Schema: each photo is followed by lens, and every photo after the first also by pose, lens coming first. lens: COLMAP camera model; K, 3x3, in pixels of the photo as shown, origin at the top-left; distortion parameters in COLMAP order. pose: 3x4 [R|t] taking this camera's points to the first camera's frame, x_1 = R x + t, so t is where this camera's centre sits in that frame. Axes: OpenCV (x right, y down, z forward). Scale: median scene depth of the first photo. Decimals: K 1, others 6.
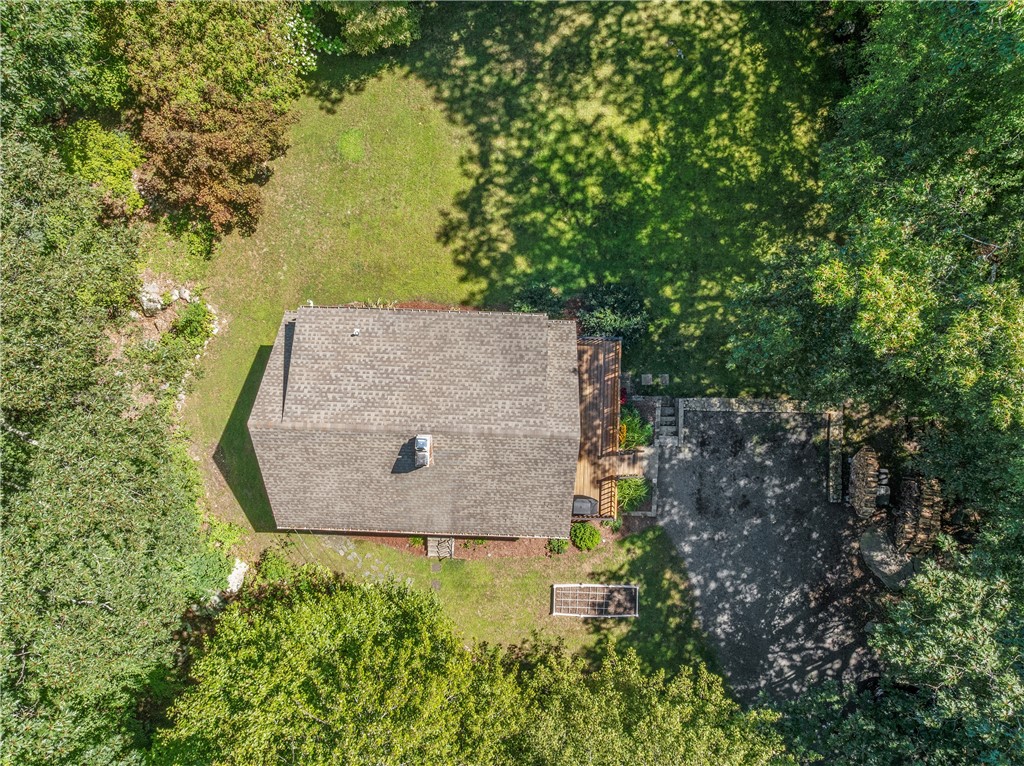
lens RADIAL K [[718.3, 0, 508.4], [0, 718.3, 387.6], [0, 0, 1]] dist [-0.044905, 0.007819]
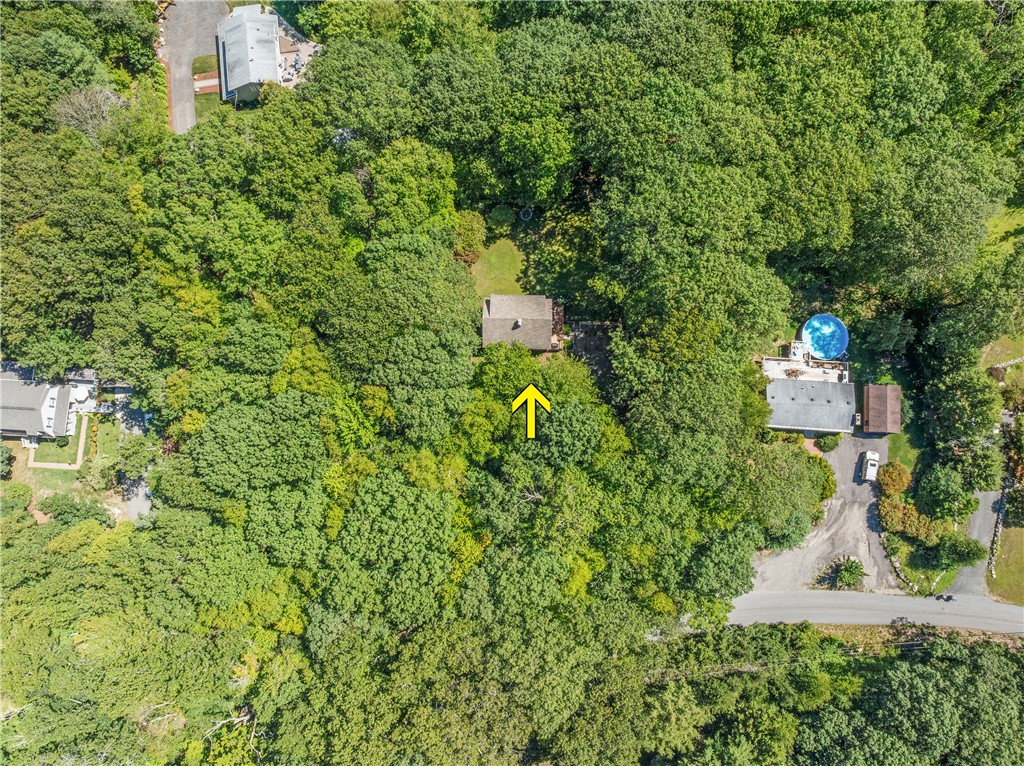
lens RADIAL K [[718.3, 0, 513.2], [0, 718.3, 380.0], [0, 0, 1]] dist [-0.044905, 0.007819]
pose [[0.999880, -0.011018, -0.010891, -0.078198], [0.009757, 0.993907, -0.109785, 0.730223], [0.012034, 0.109666, 0.993896, -2.727234]]
